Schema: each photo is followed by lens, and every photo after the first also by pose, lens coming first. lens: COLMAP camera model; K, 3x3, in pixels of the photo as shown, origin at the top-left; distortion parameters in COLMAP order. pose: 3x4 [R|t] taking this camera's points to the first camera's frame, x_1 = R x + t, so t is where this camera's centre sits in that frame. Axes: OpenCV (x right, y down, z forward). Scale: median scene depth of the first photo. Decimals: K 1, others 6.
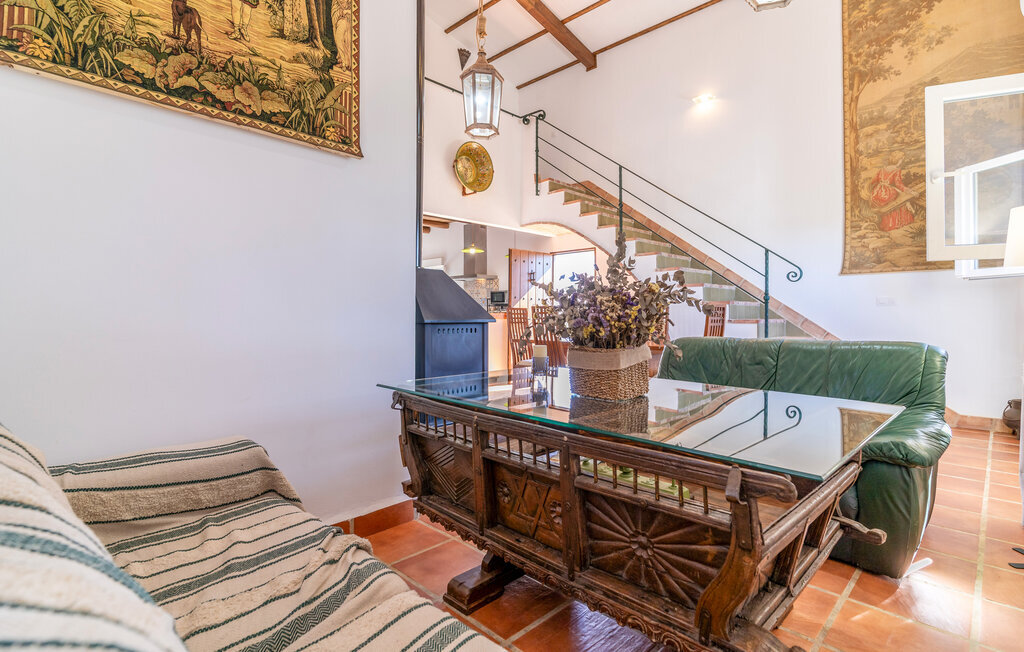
lens RADIAL K [[496.6, 0, 535.0], [0, 496.6, 311.7], [0, 0, 1]] dist [-0.000405, 0.001410]
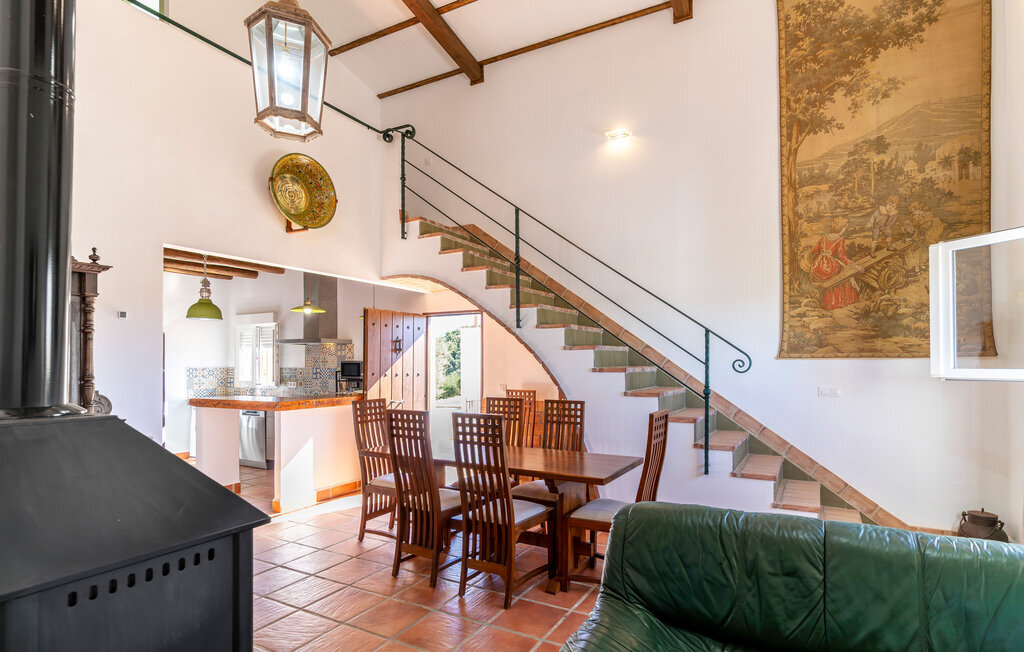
lens RADIAL K [[496.6, 0, 568.3], [0, 496.6, 350.0], [0, 0, 1]] dist [-0.000405, 0.001410]
pose [[0.954902, 0.000692, 0.296921, 0.026412], [0.003287, 0.999911, -0.012902, -0.080136], [-0.296903, 0.013296, 0.954815, 0.305494]]
